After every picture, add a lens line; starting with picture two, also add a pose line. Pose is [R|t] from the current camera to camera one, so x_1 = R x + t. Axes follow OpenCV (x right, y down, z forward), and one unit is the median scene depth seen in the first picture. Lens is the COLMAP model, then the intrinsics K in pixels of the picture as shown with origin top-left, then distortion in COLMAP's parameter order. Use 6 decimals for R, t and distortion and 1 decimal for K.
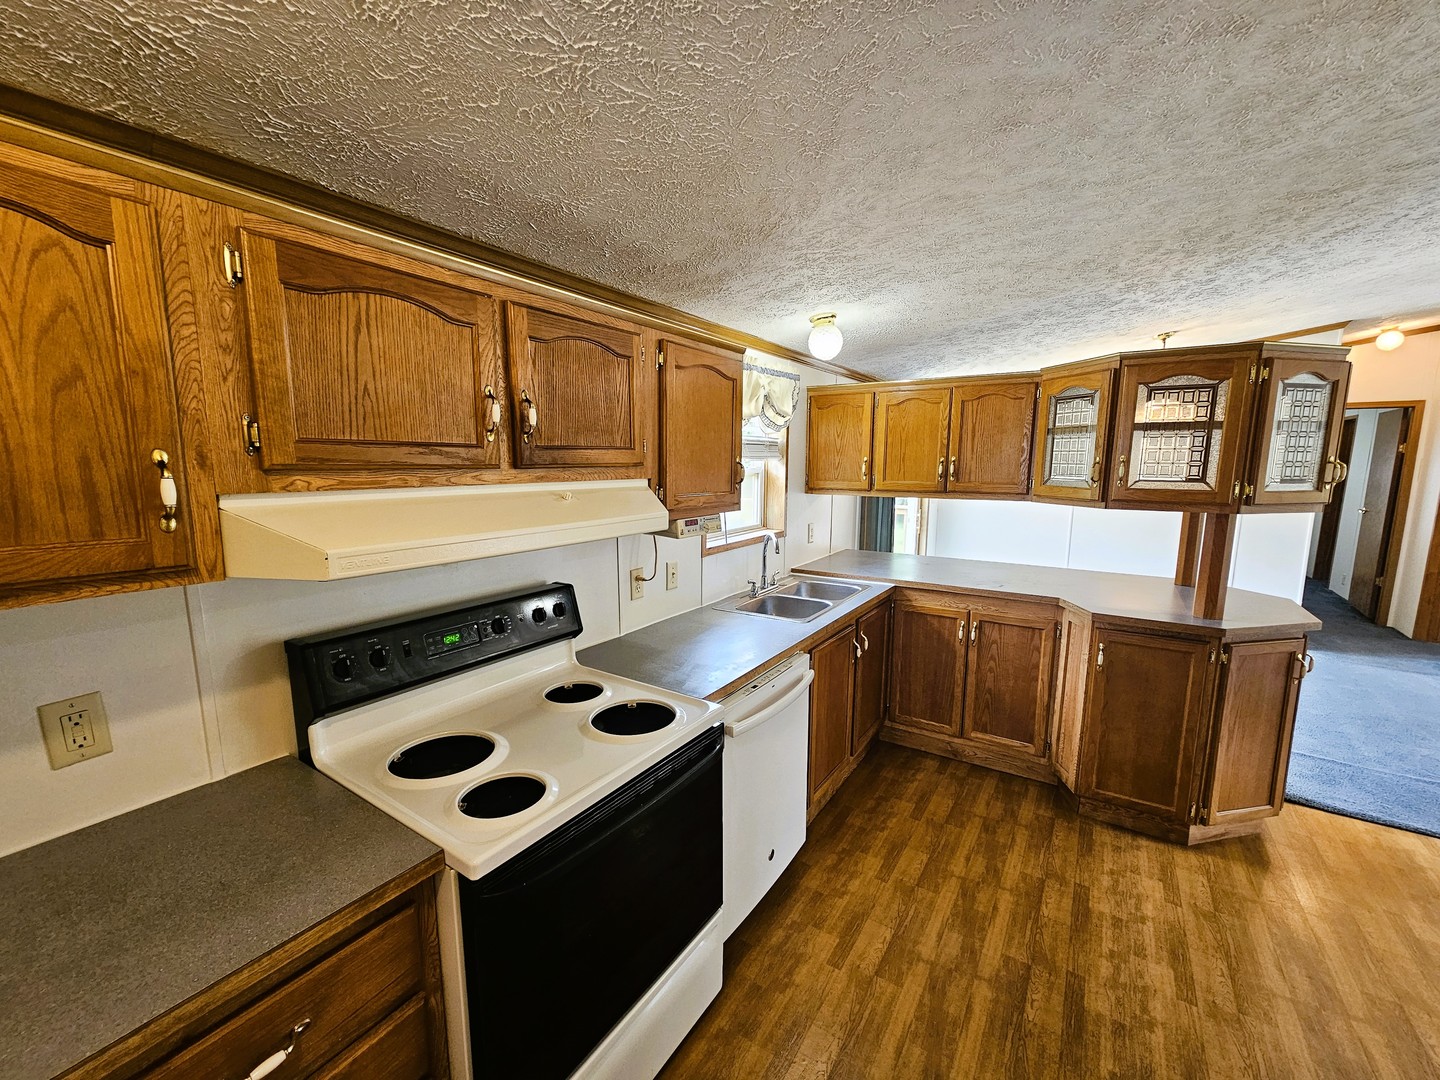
lens RADIAL K [[583.9, 0, 724.3], [0, 583.9, 542.8], [0, 0, 1]] dist [-0.000295, 0.000322]
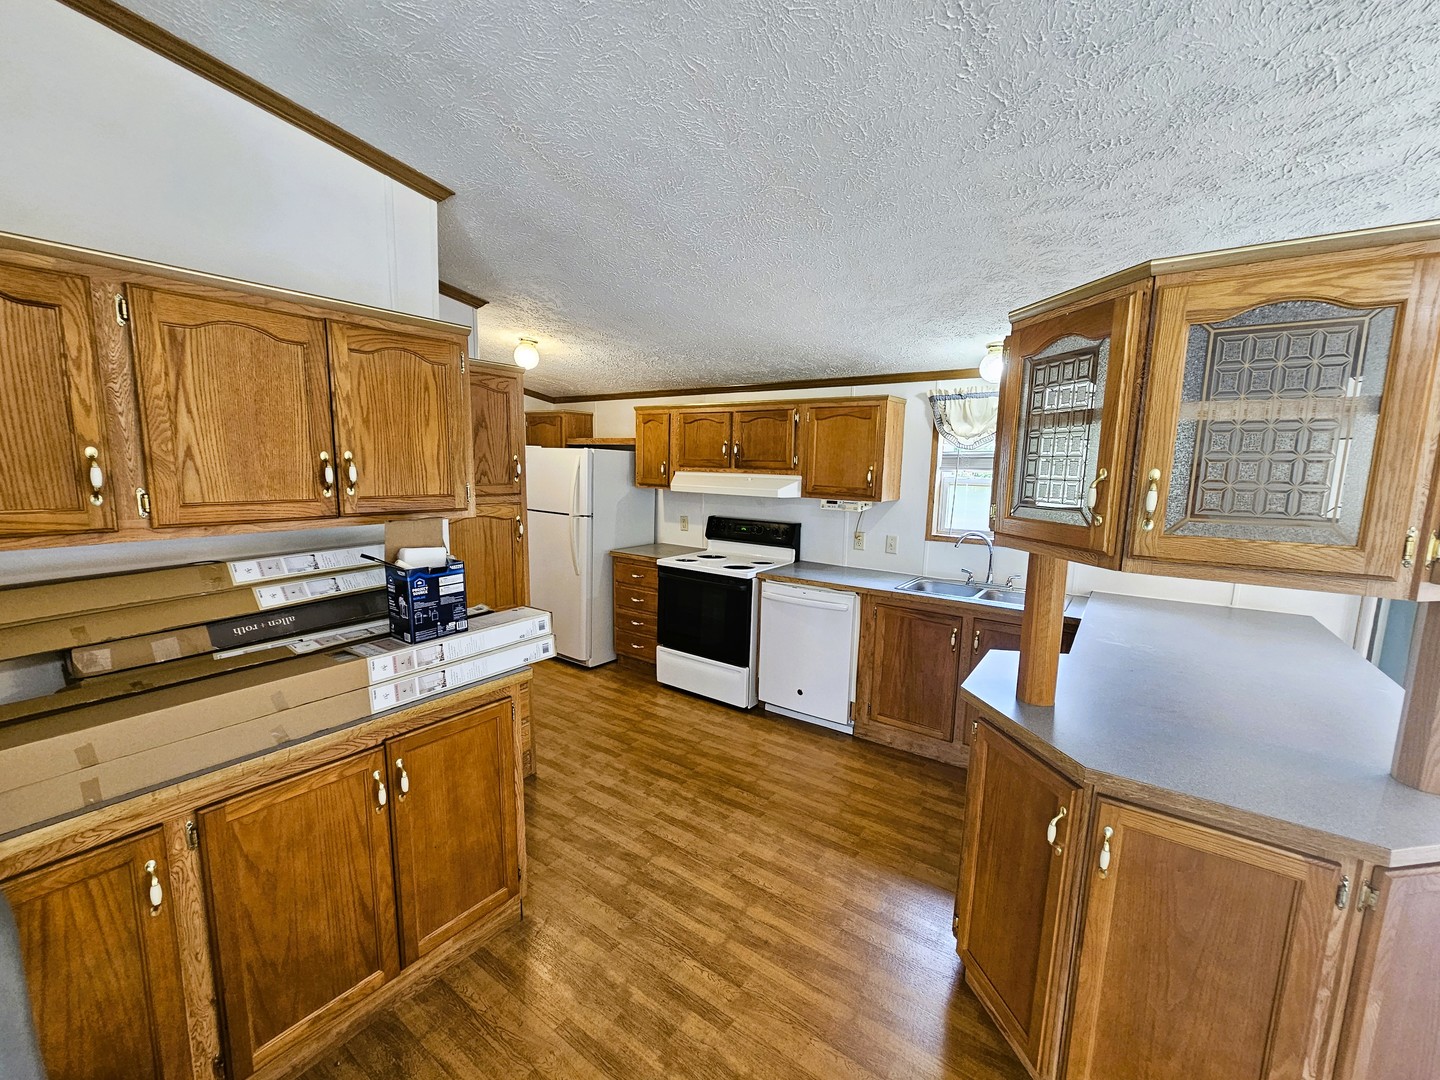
lens RADIAL K [[583.9, 0, 722.6], [0, 583.9, 549.9], [0, 0, 1]] dist [-0.000295, 0.000322]
pose [[-0.037827, 0.133136, -0.990376, 1.565360], [-0.165923, 0.976491, 0.137607, -0.073146], [0.985413, 0.169531, -0.014847, 0.648295]]
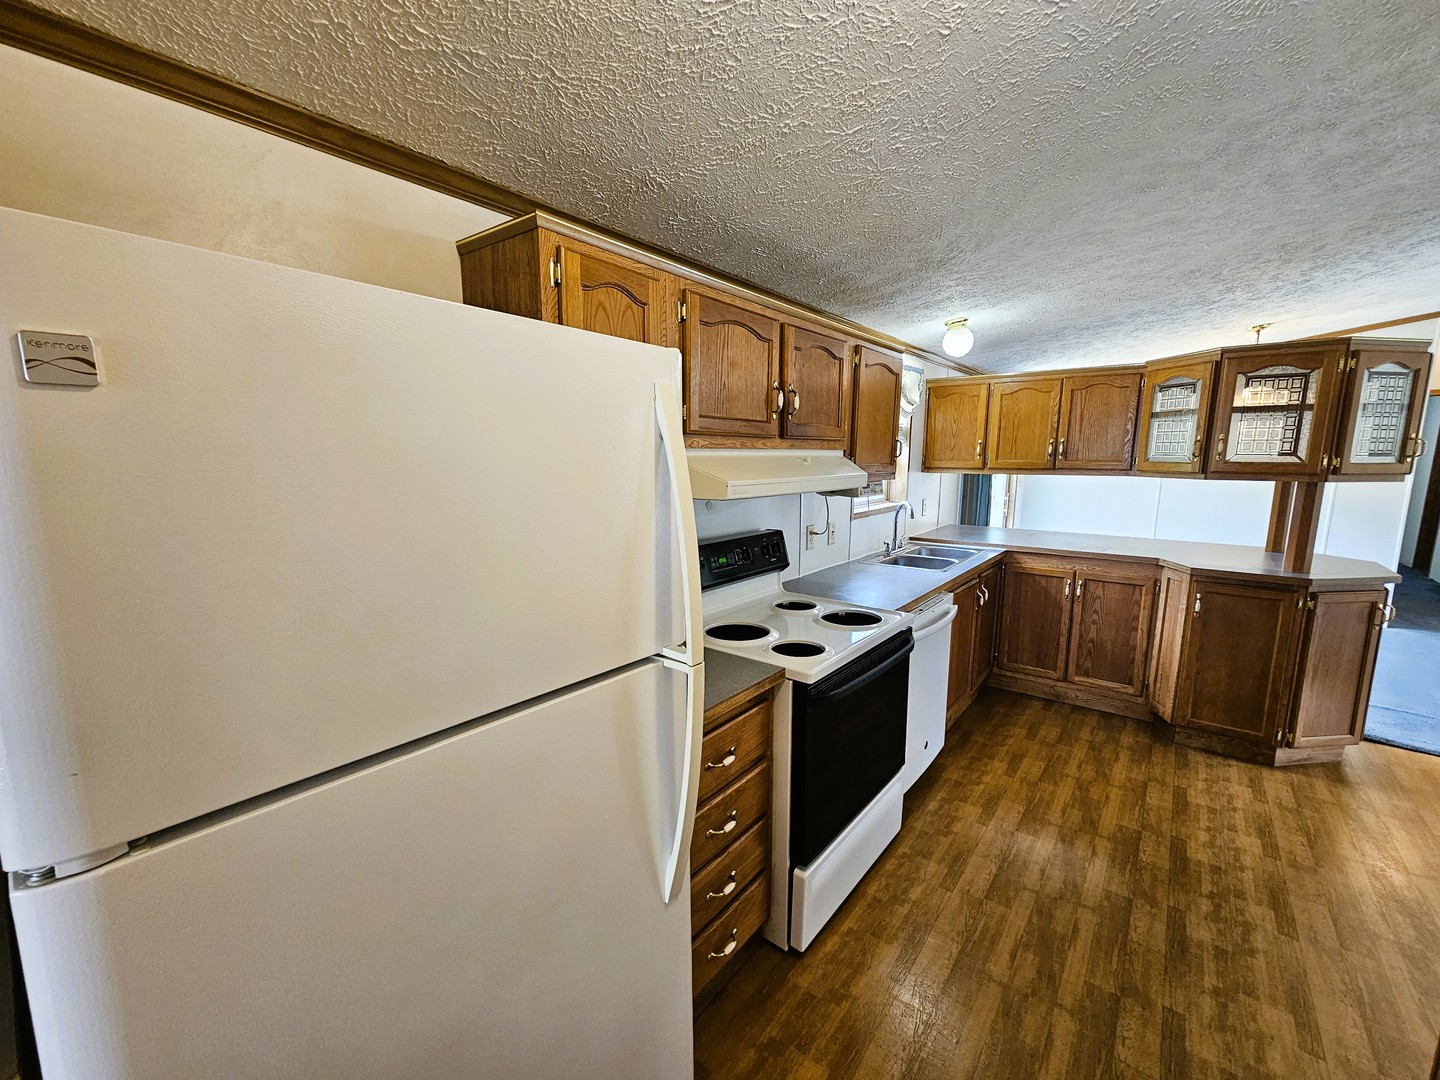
lens RADIAL K [[583.9, 0, 726.4], [0, 583.9, 542.8], [0, 0, 1]] dist [-0.000295, 0.000322]
pose [[0.996439, 0.011399, -0.083546, -0.227432], [-0.010539, 0.999887, 0.010727, 0.071764], [0.083659, -0.009809, 0.996446, -0.278919]]
